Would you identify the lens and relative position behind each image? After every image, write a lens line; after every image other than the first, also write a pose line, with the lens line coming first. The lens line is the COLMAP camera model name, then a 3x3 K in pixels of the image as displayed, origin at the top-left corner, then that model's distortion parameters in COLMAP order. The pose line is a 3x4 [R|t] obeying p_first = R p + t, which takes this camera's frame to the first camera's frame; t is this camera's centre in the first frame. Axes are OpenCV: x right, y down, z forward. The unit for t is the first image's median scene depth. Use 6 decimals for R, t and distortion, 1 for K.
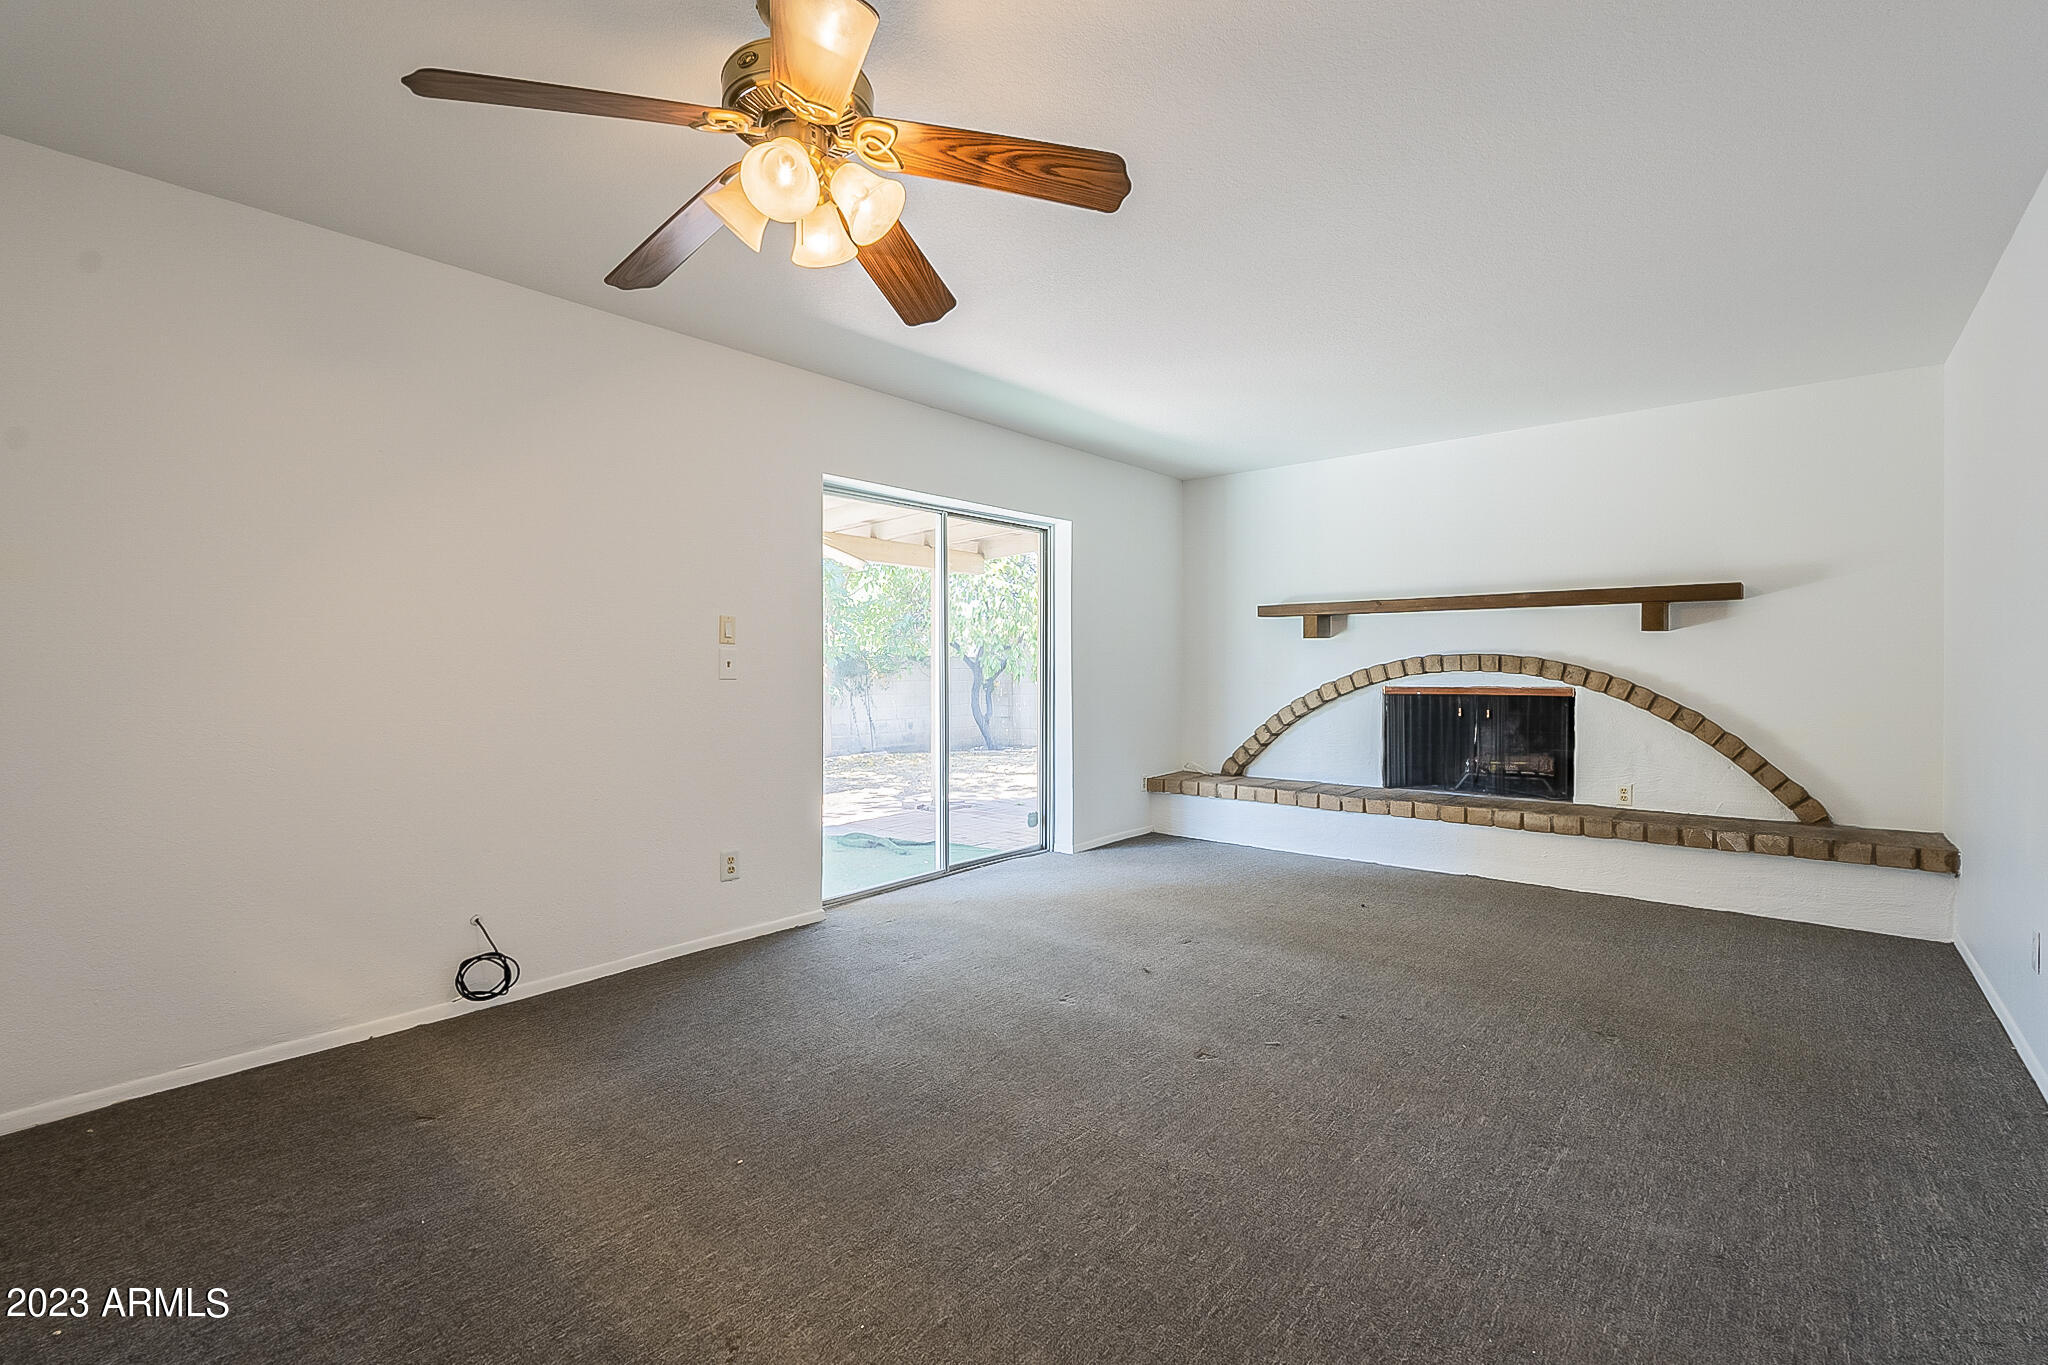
lens RADIAL K [[912.6, 0, 1016.7], [0, 912.6, 674.9], [0, 0, 1]] dist [-0.003587, -0.000185]
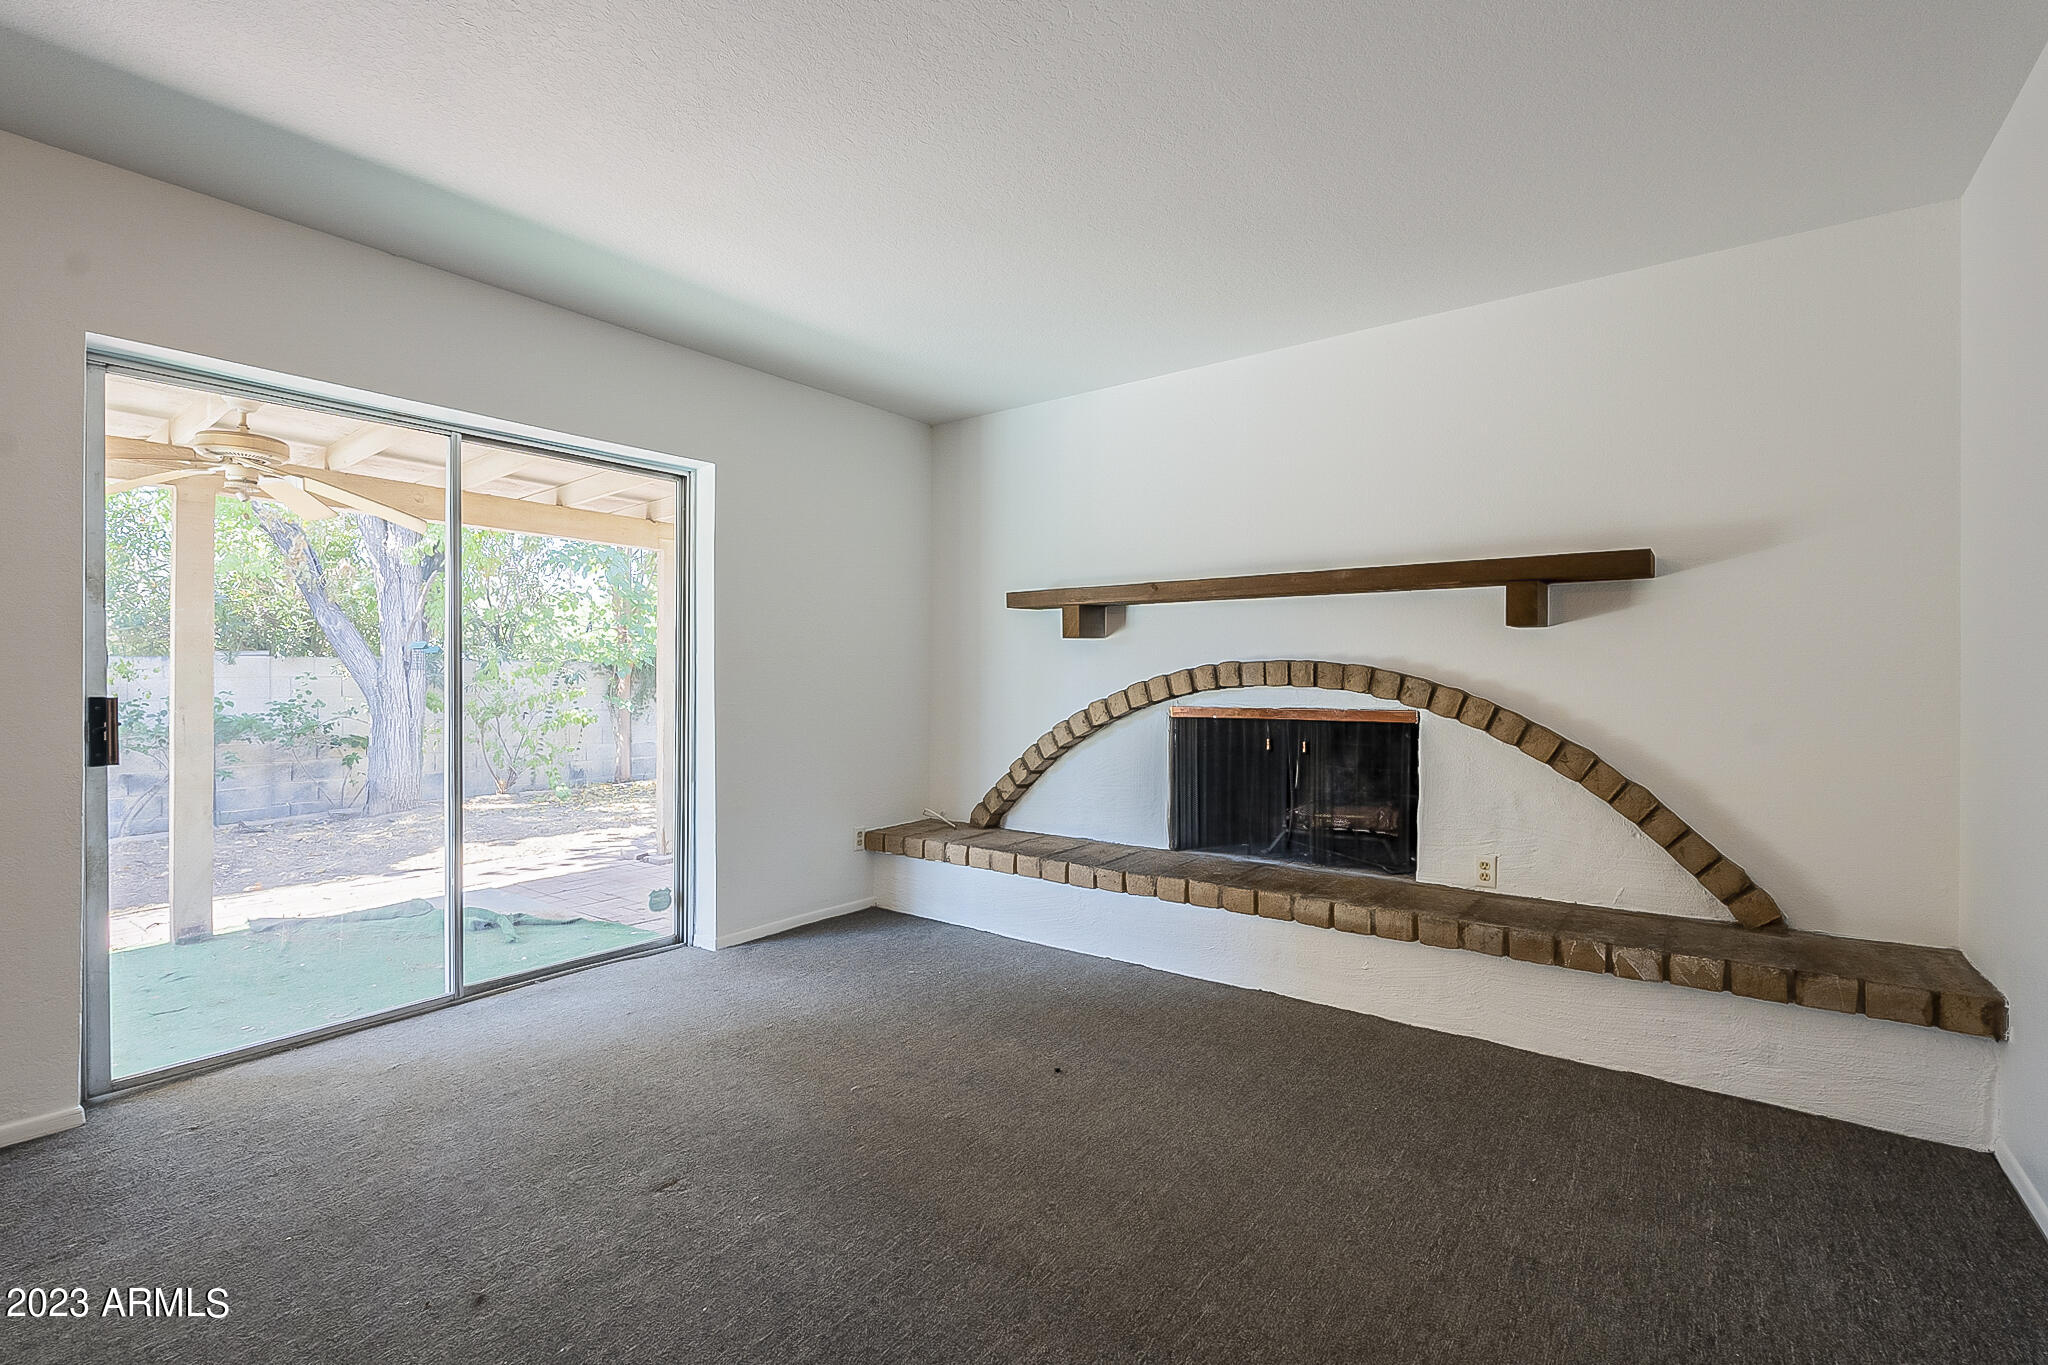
lens RADIAL K [[912.6, 0, 1021.9], [0, 912.6, 681.2], [0, 0, 1]] dist [-0.003587, -0.000185]
pose [[0.998183, 0.004155, 0.060112, 0.283440], [-0.003904, 0.999983, -0.004284, -0.004097], [-0.060128, 0.004041, 0.998182, 0.347731]]
